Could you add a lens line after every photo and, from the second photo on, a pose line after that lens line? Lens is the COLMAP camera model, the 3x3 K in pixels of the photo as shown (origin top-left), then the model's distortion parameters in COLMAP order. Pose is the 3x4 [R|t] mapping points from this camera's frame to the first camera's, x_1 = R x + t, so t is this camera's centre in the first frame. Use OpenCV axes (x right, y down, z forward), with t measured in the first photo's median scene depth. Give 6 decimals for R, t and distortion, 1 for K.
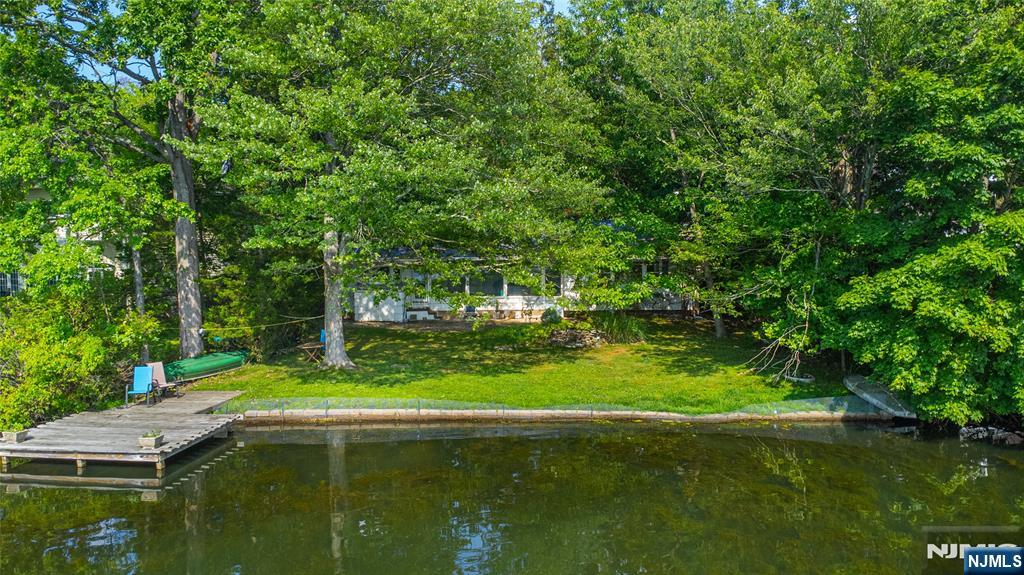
lens RADIAL K [[743.9, 0, 508.6], [0, 743.9, 292.2], [0, 0, 1]] dist [0.046836, -0.061118]
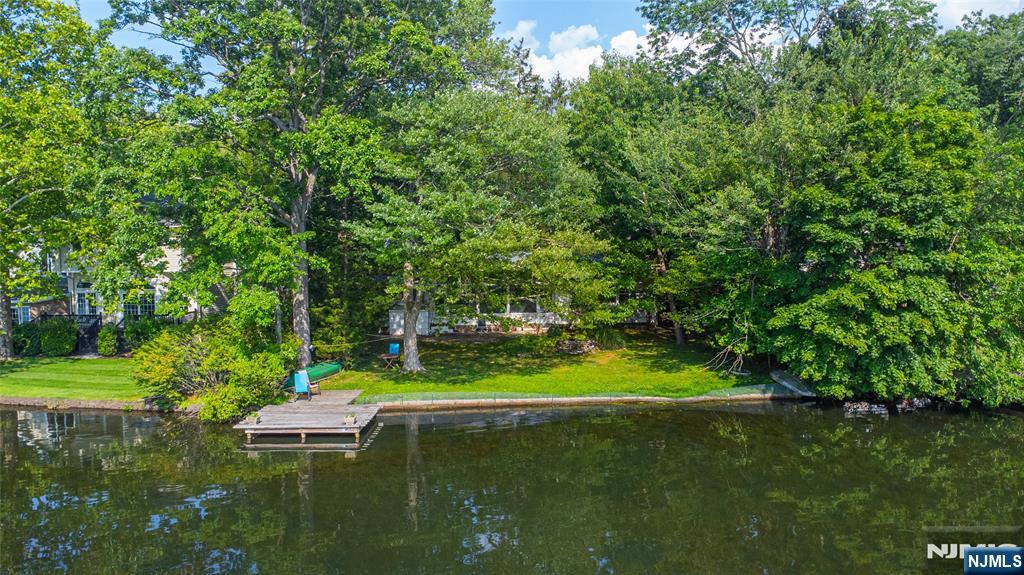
lens RADIAL K [[743.9, 0, 508.6], [0, 743.9, 292.2], [0, 0, 1]] dist [0.046836, -0.061118]
pose [[0.995530, -0.009809, 0.093939, -0.230790], [0.010125, 0.999945, -0.002883, -0.050161], [-0.093906, 0.003821, 0.995574, -0.477777]]
